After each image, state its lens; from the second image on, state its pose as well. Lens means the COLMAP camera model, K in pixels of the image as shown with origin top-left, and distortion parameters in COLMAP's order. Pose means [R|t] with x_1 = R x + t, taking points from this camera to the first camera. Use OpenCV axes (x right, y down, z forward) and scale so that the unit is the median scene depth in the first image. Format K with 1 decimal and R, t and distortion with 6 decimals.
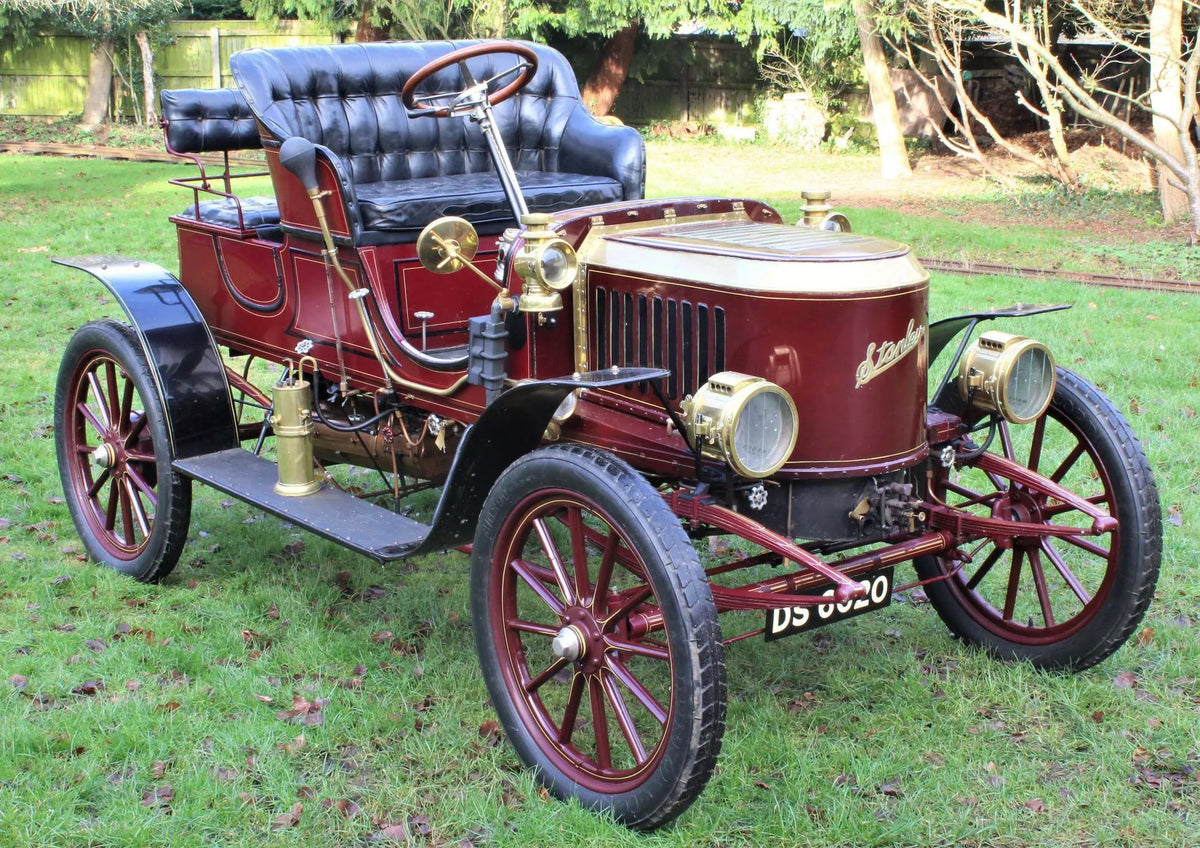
lens RADIAL K [[1891.2, 0, 607.1], [0, 1891.2, 420.1], [0, 0, 1]] dist [-0.059211, 0.000000]
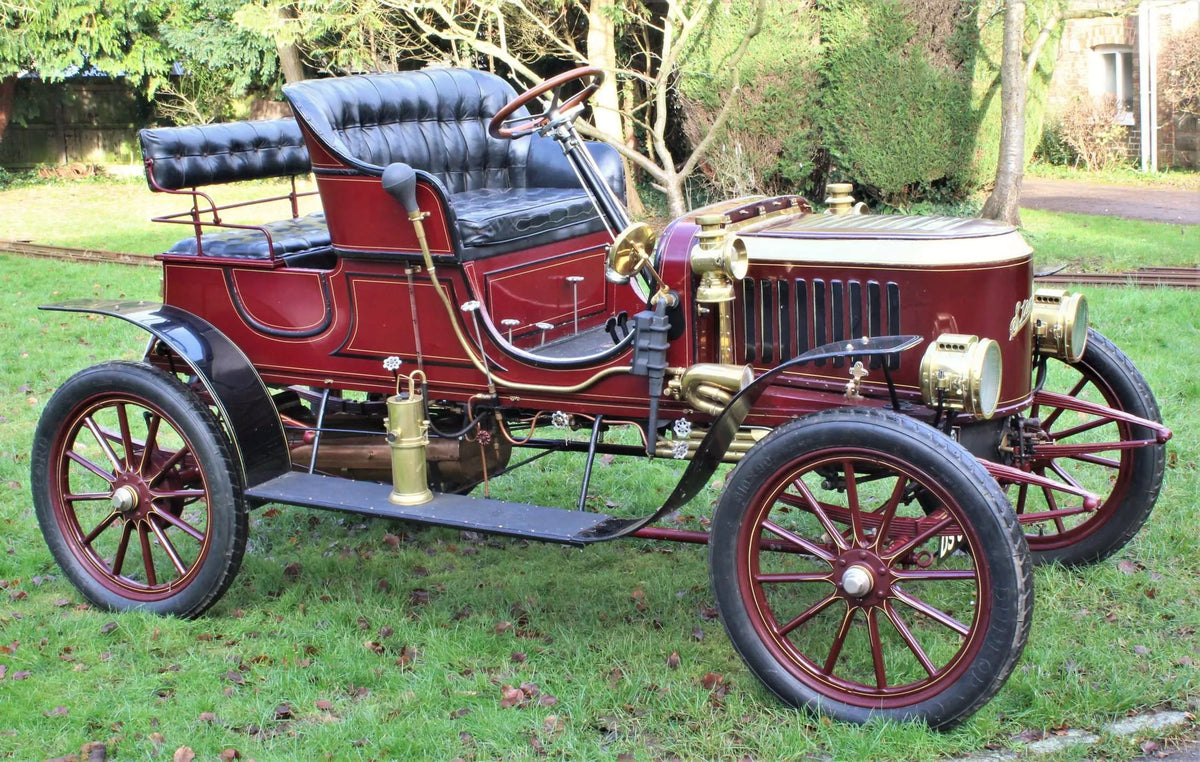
lens RADIAL K [[1819.4, 0, 593.5], [0, 1819.4, 384.6], [0, 0, 1]] dist [-0.043768, 0.000000]
pose [[0.925433, -0.097487, 0.366157, -0.447289], [0.108542, 0.994045, -0.009673, -0.005487], [-0.363033, 0.048695, 0.930503, 0.023384]]
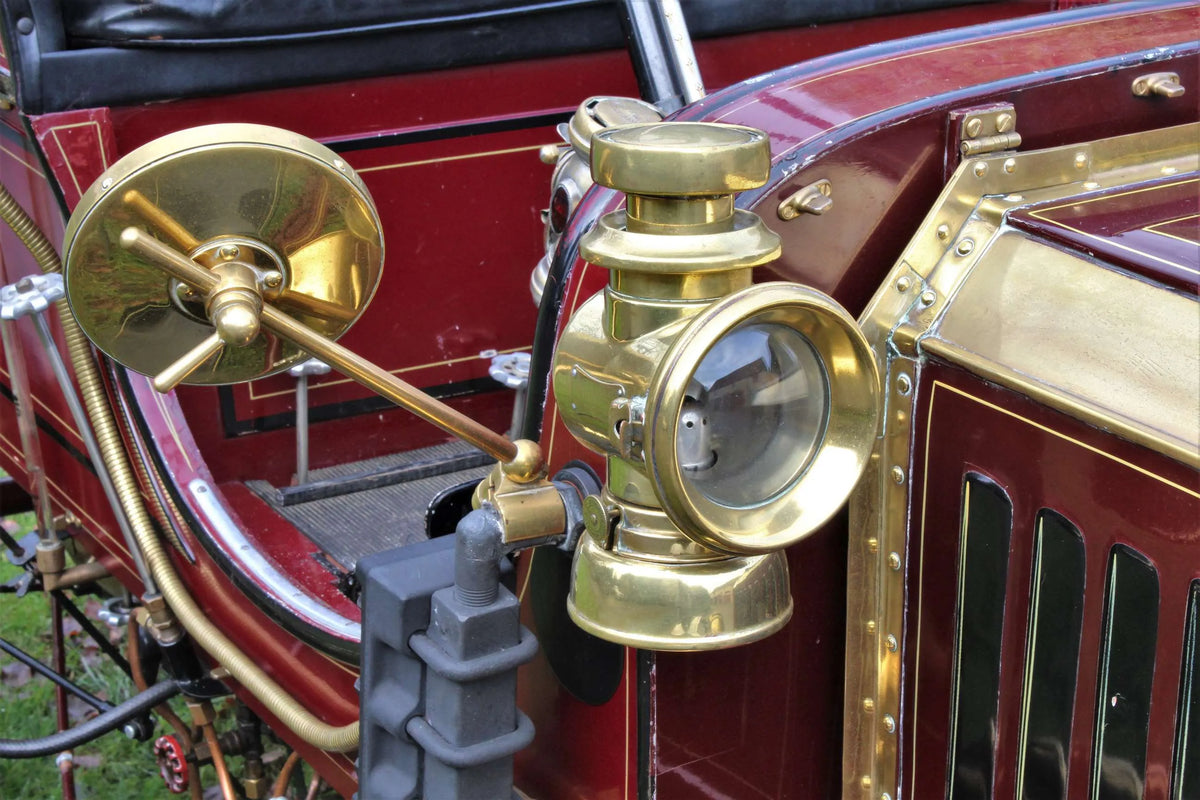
lens RADIAL K [[2613.5, 0, 591.9], [0, 2613.5, 392.5], [0, 0, 1]] dist [-0.019466, 0.000000]
pose [[0.991478, 0.057788, -0.116756, -0.012169], [-0.042869, 0.991043, 0.126475, -0.102540], [0.123019, -0.120392, 0.985075, 0.655192]]
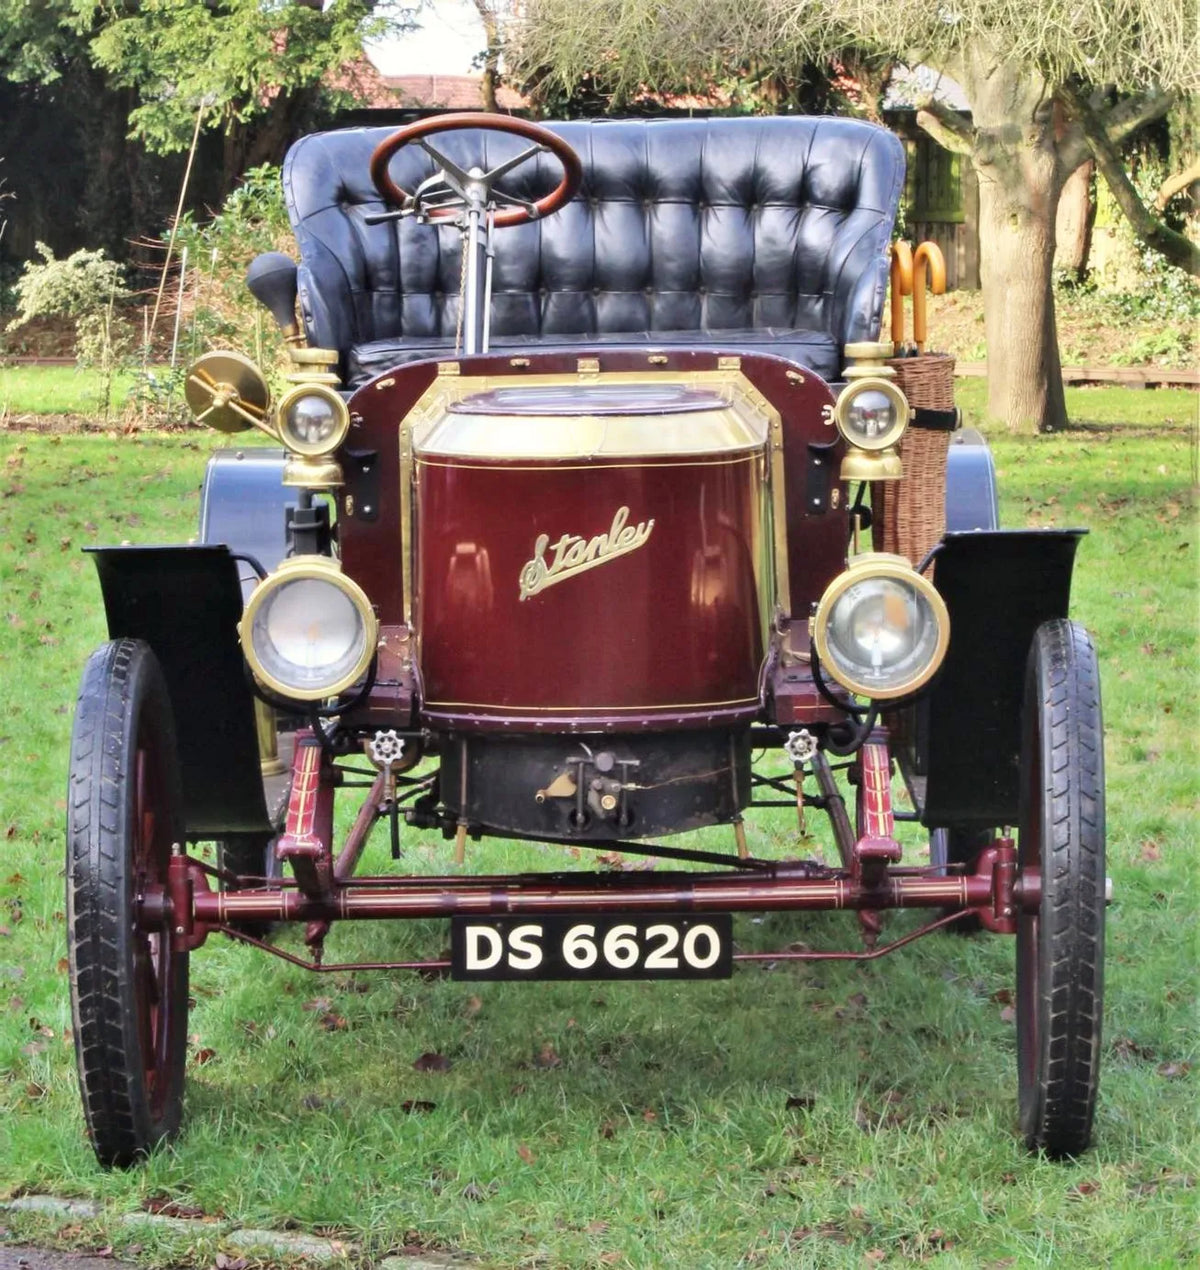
lens RADIAL K [[5091.8, 0, 598.1], [0, 5091.8, 633.0], [0, 0, 1]] dist [0.048973, 0.000000]
pose [[0.778703, 0.057242, -0.624776, 1.090822], [-0.127225, 0.989547, -0.067908, 0.097341], [0.614357, 0.132367, 0.777846, -0.346425]]
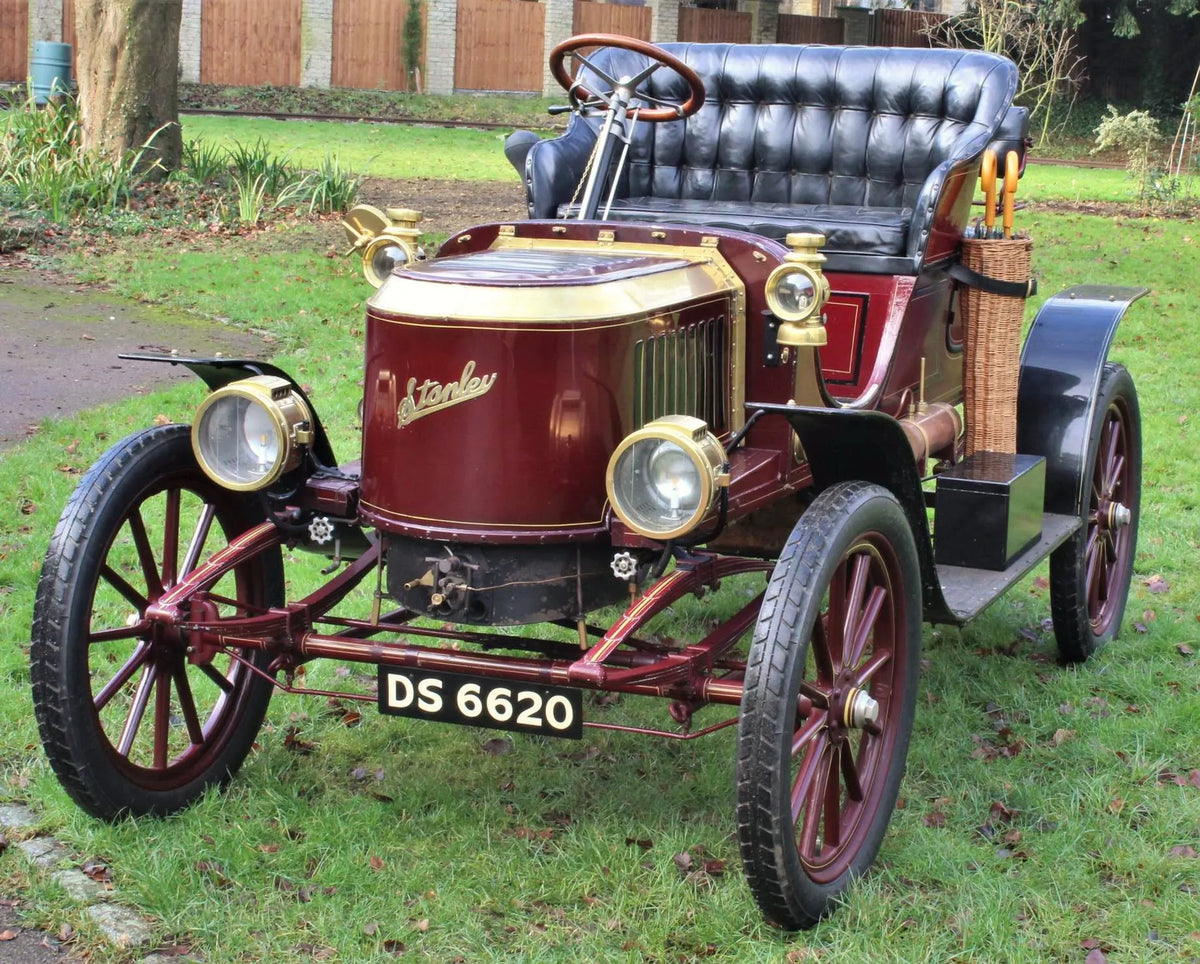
lens RADIAL K [[2548.3, 0, 721.9], [0, 2548.3, 493.2], [0, 0, 1]] dist [0.030004, 0.000000]
pose [[0.520727, 0.174944, -0.835606, 0.978965], [-0.218095, 0.973562, 0.067917, -0.081836], [0.825396, 0.146875, 0.545114, 0.416844]]
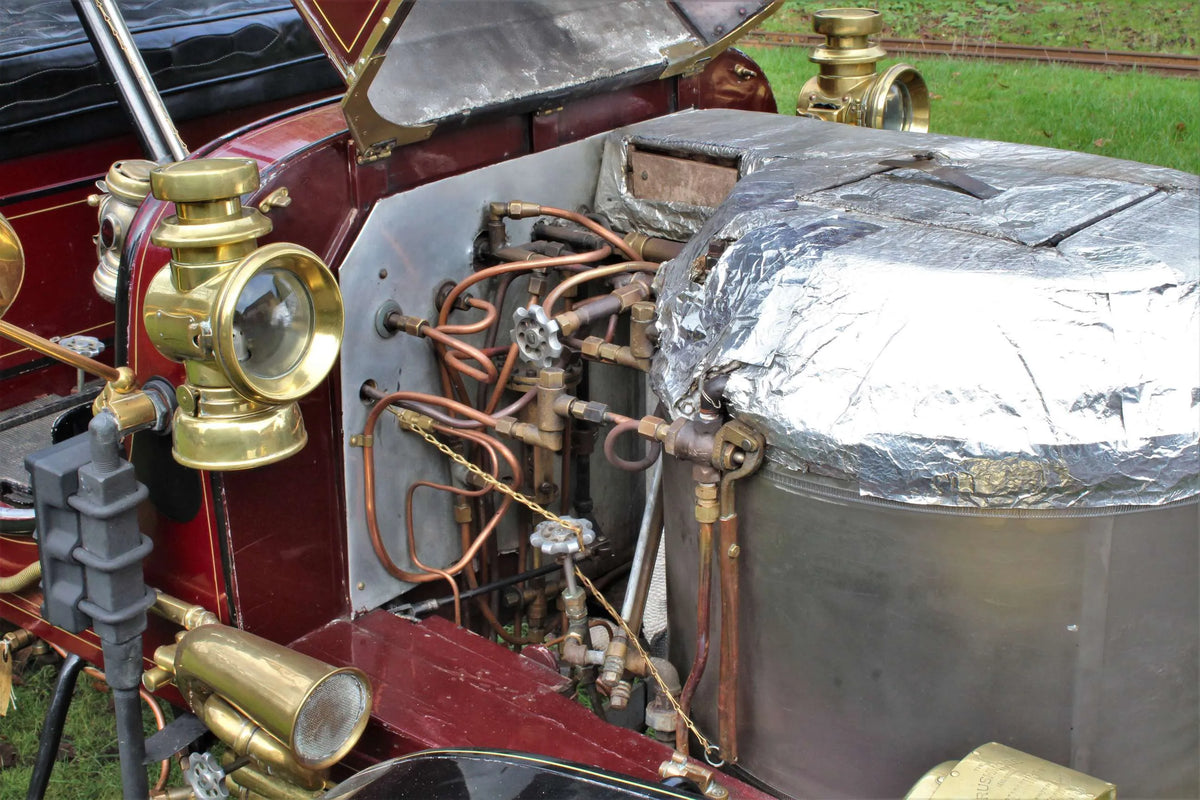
lens RADIAL K [[1679.4, 0, 601.5], [0, 1679.4, 410.7], [0, 0, 1]] dist [-0.039136, 0.000000]
pose [[0.976299, -0.092892, 0.195477, -0.026816], [0.061829, 0.985274, 0.159410, -0.096335], [-0.207406, -0.143545, 0.967666, 0.627140]]
